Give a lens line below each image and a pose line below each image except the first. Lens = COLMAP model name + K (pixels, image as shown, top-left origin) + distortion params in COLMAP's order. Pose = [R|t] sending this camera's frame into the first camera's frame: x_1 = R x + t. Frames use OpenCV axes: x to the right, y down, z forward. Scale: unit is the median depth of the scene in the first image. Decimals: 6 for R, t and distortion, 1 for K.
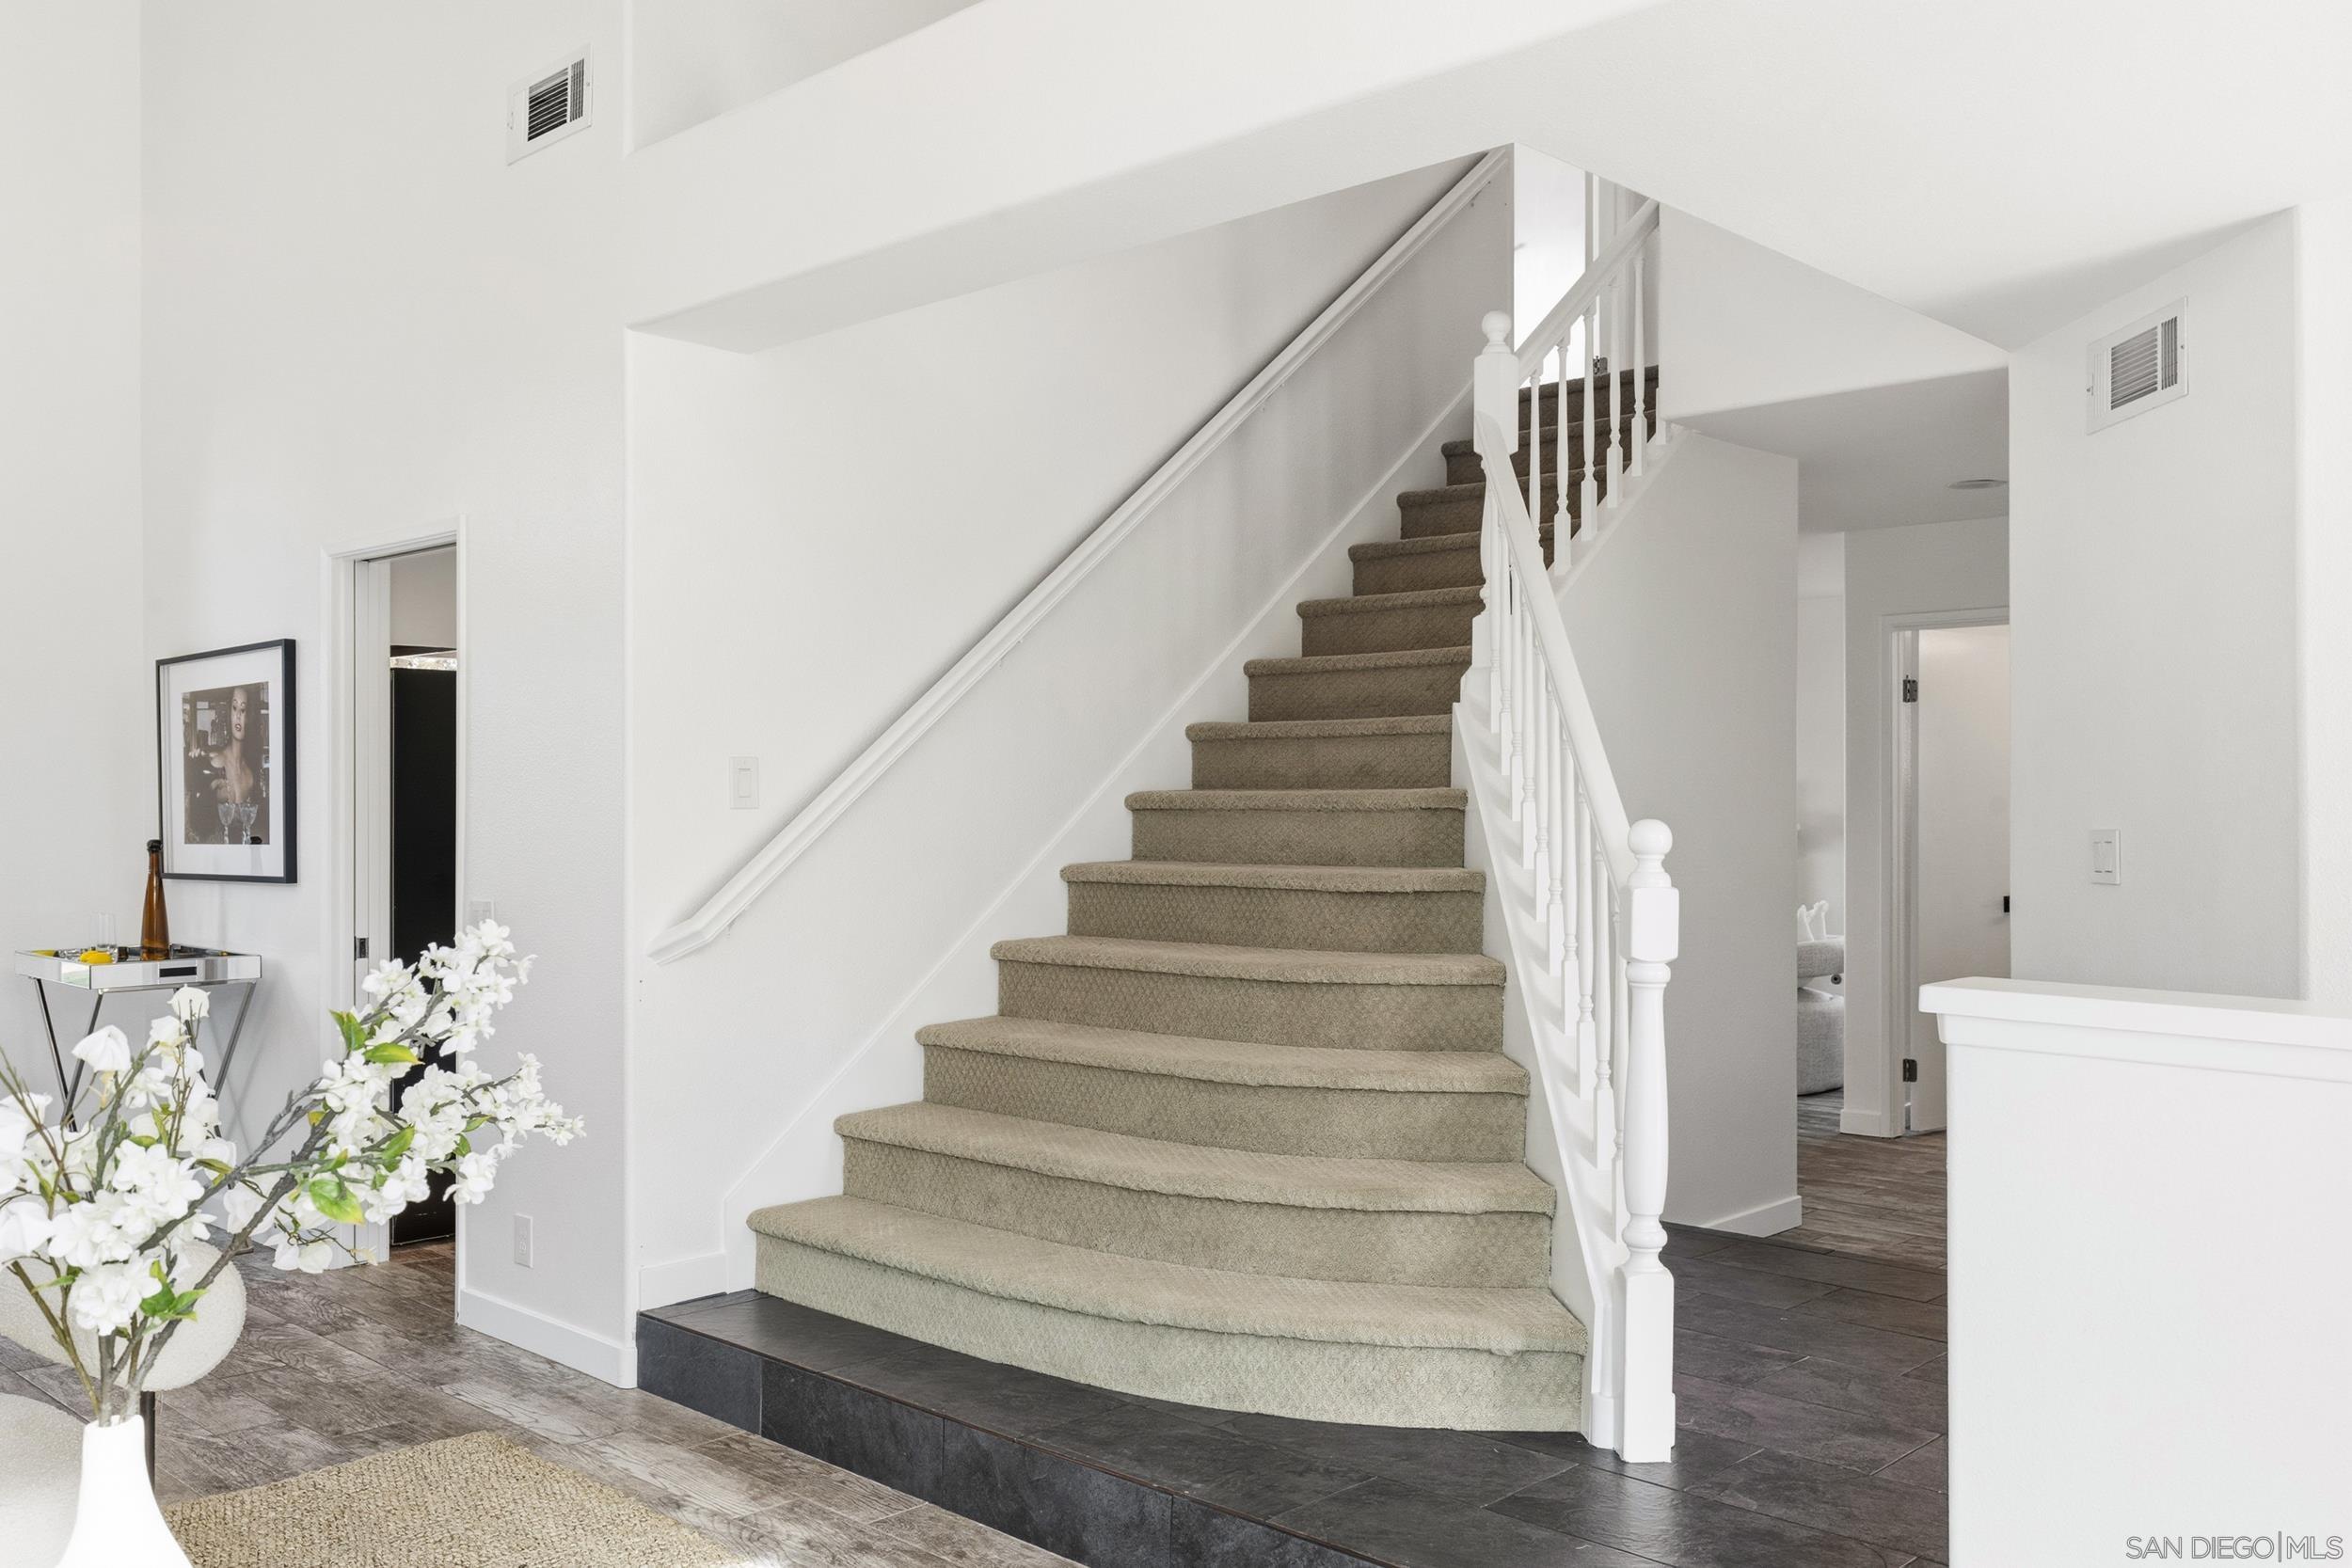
lens RADIAL K [[1926.6, 0, 1176.0], [0, 1926.6, 784.0], [0, 0, 1]] dist [0.010849, -0.002225]
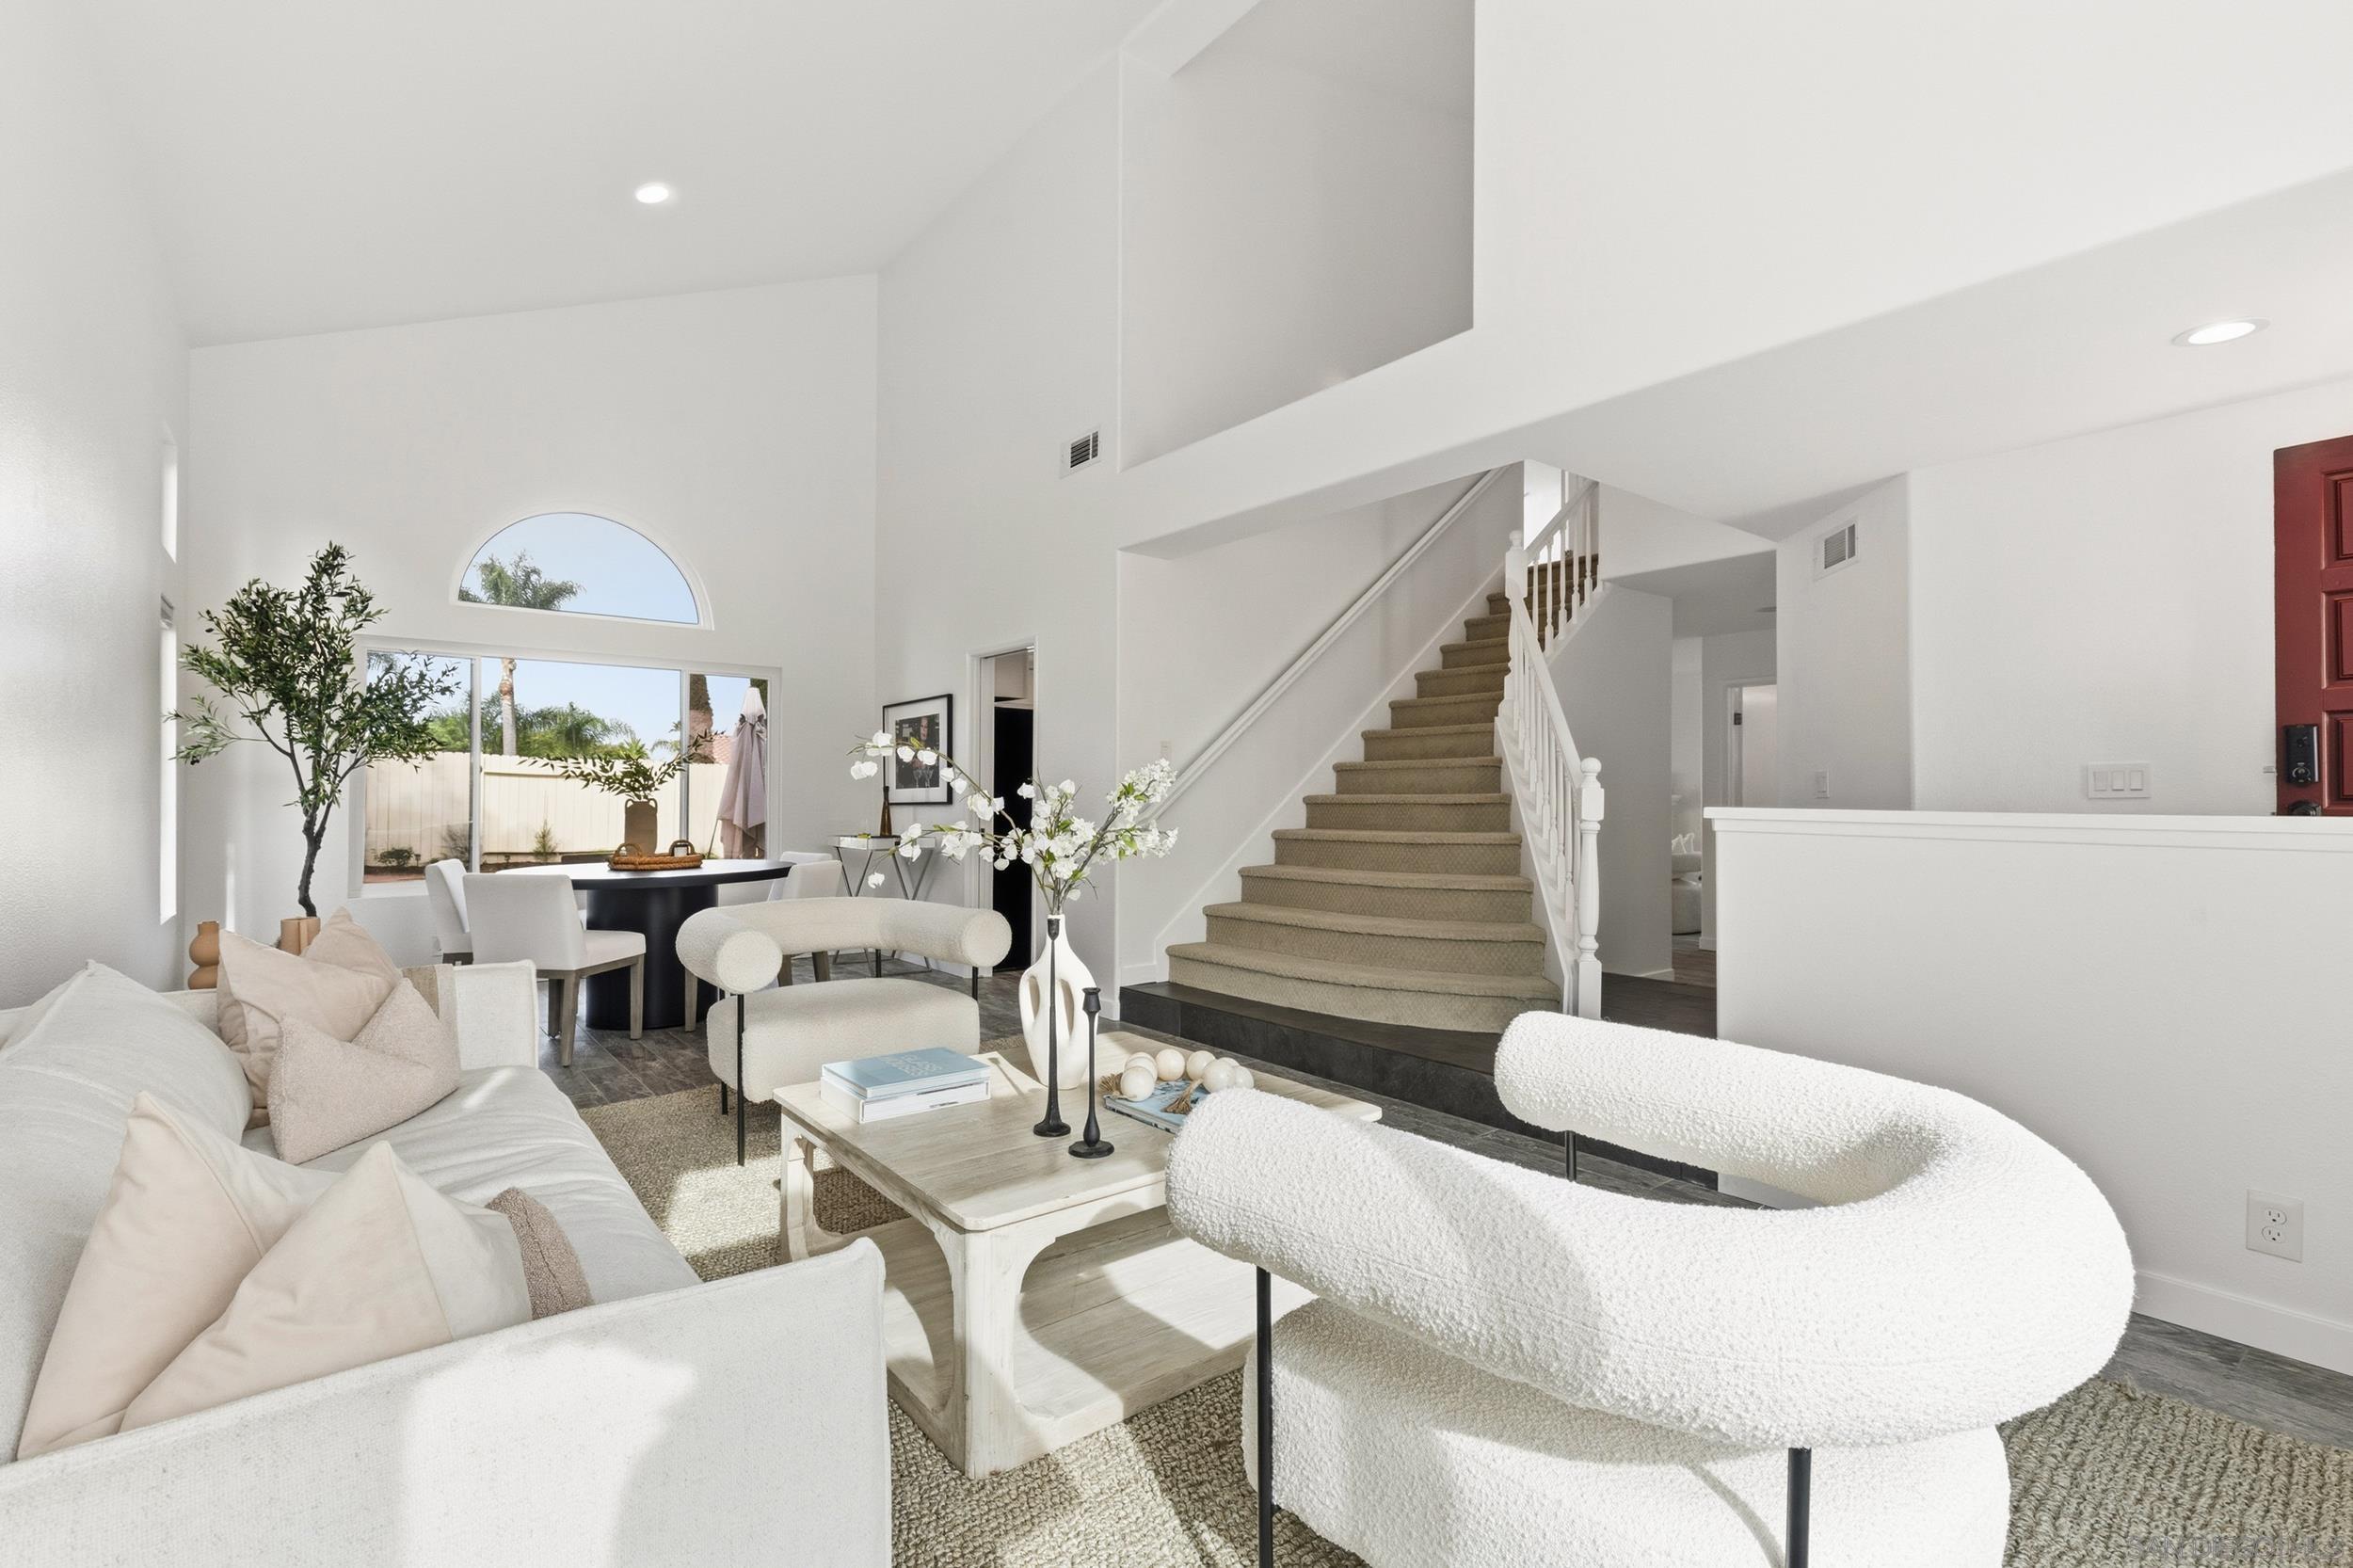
lens RADIAL K [[1059.3, 0, 1176.5], [0, 1059.3, 784.0], [0, 0, 1]] dist [0.018705, -0.000349]
pose [[0.990545, 0.003932, -0.137134, -0.040415], [-0.004928, 0.999964, -0.006925, 0.040402], [0.137102, 0.007536, 0.990528, -0.190673]]
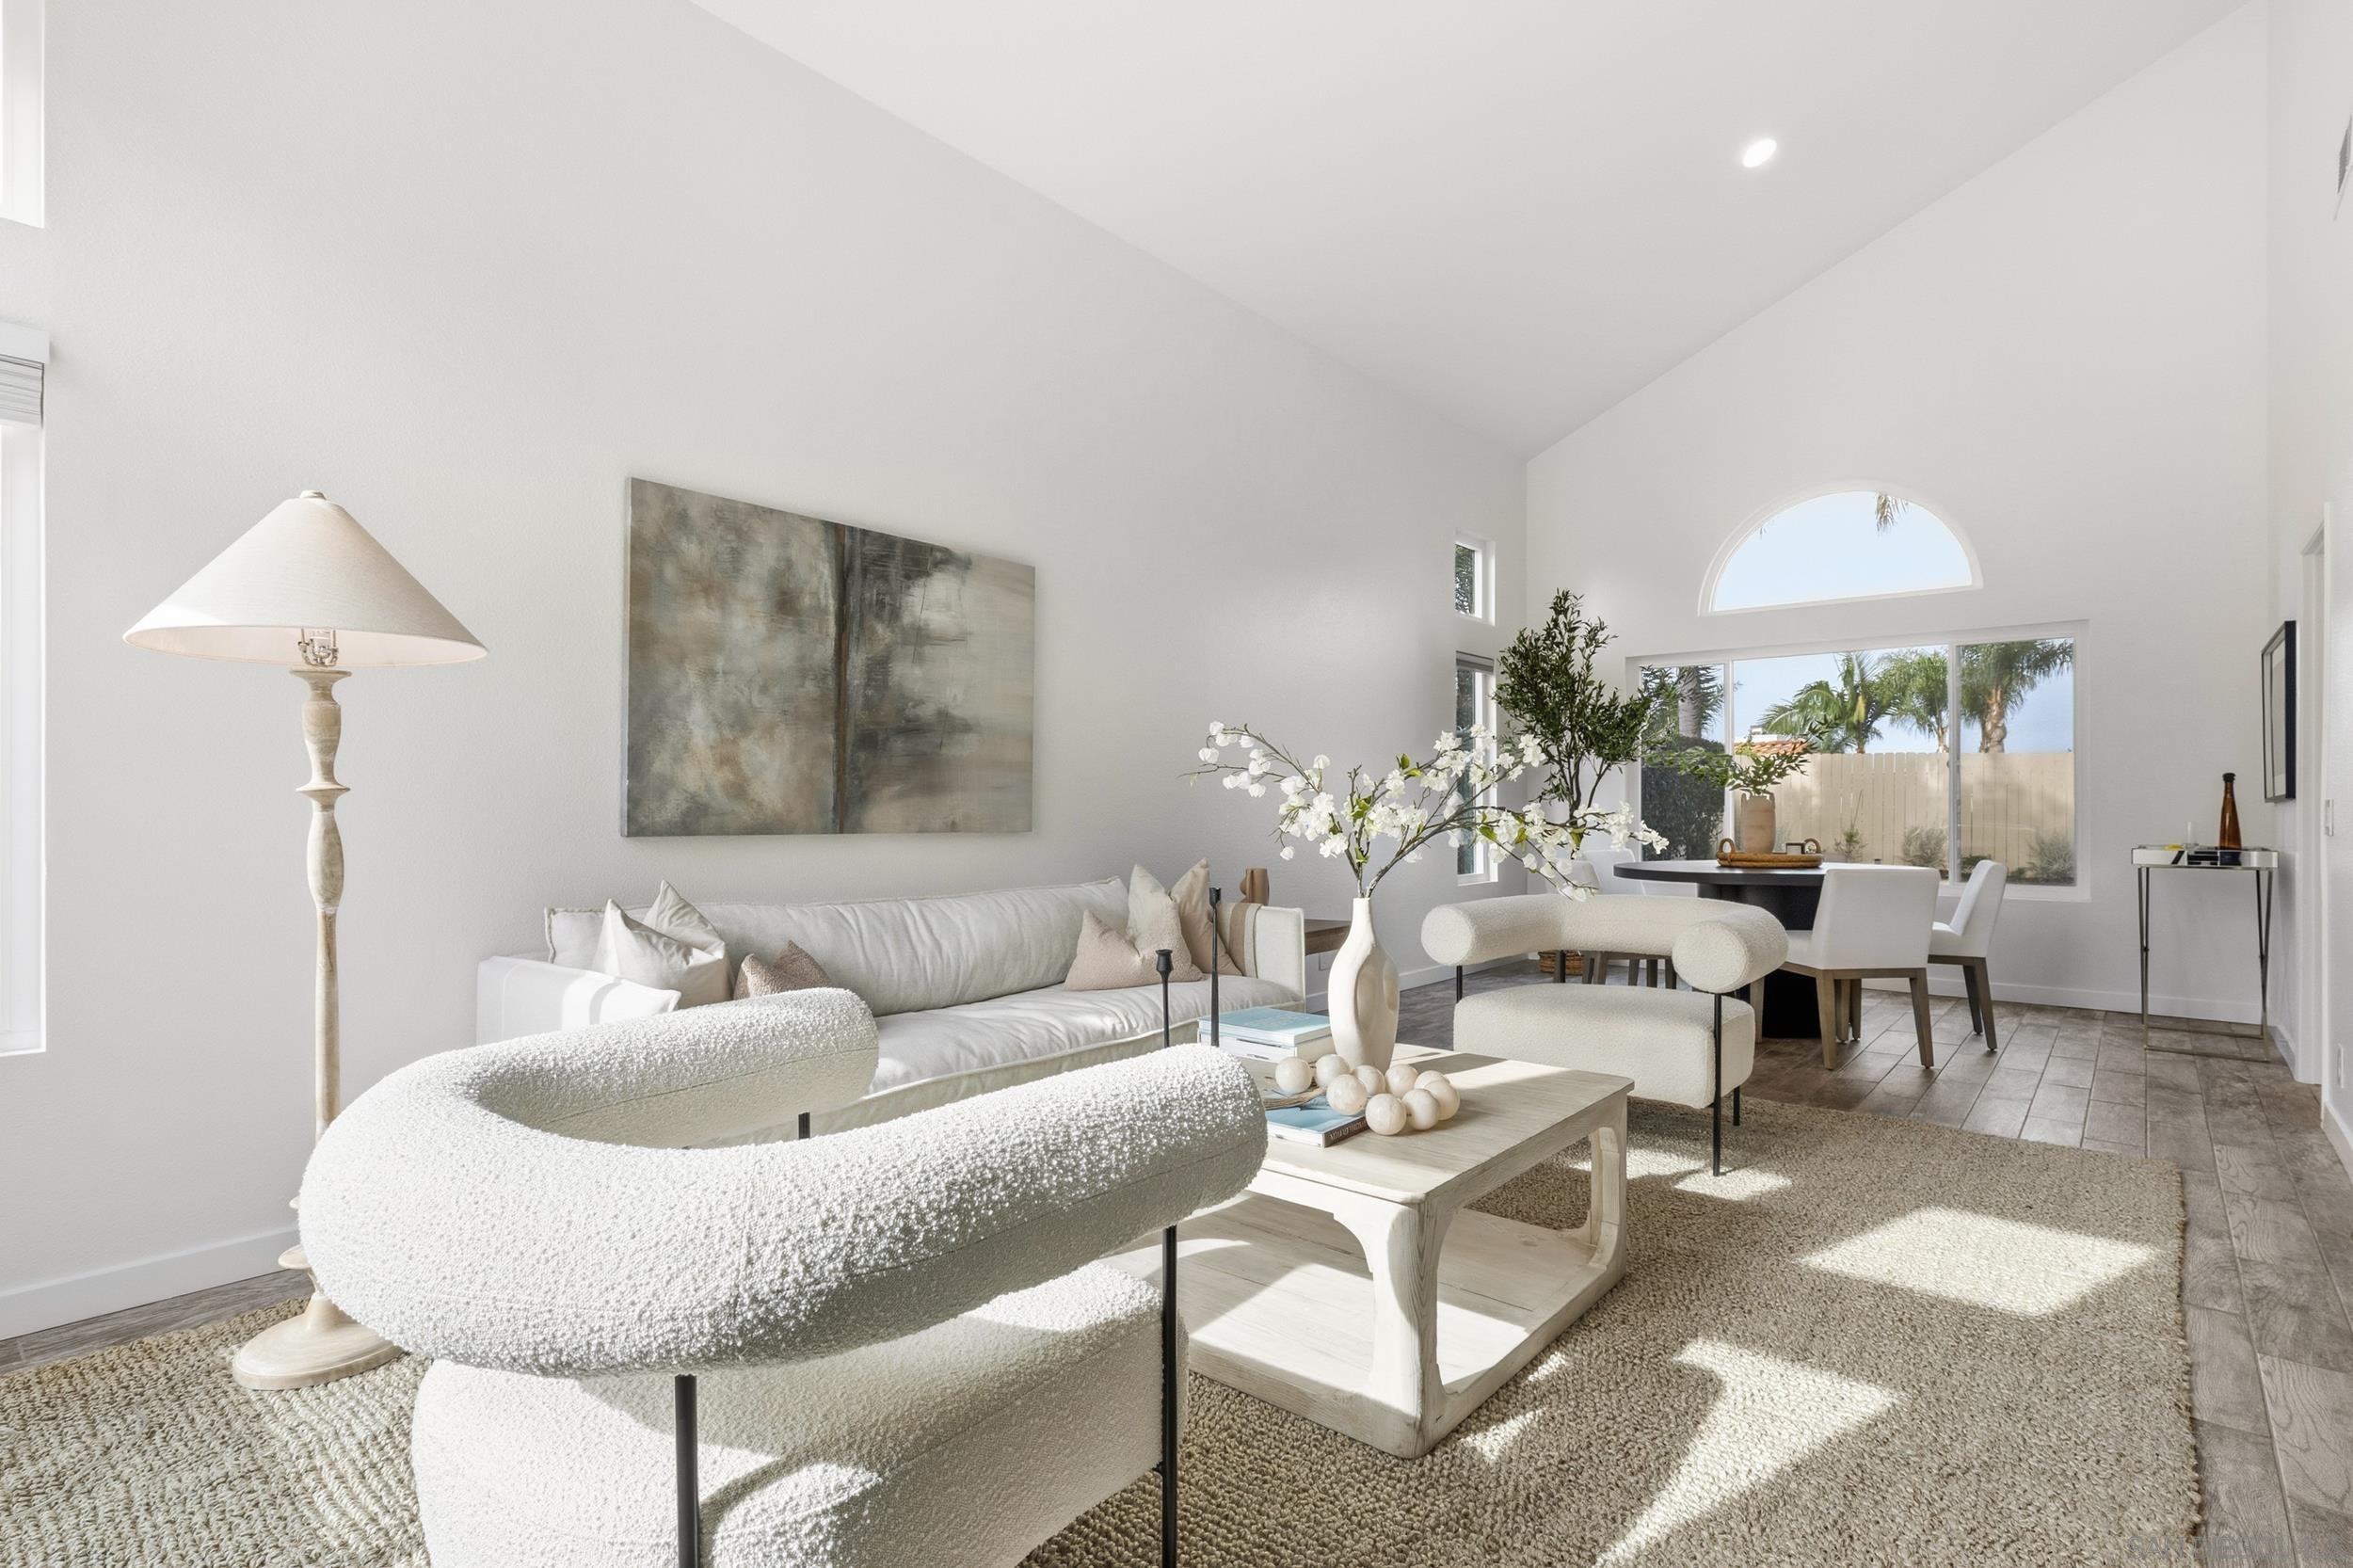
lens RADIAL K [[1122.3, 0, 1176.5], [0, 1122.3, 784.0], [0, 0, 1]] dist [0.026812, 0.000100]
pose [[0.061515, -0.007928, -0.998075, 0.358160], [0.002645, 0.999966, -0.007780, 0.051213], [0.998103, -0.002162, 0.061533, 0.180728]]
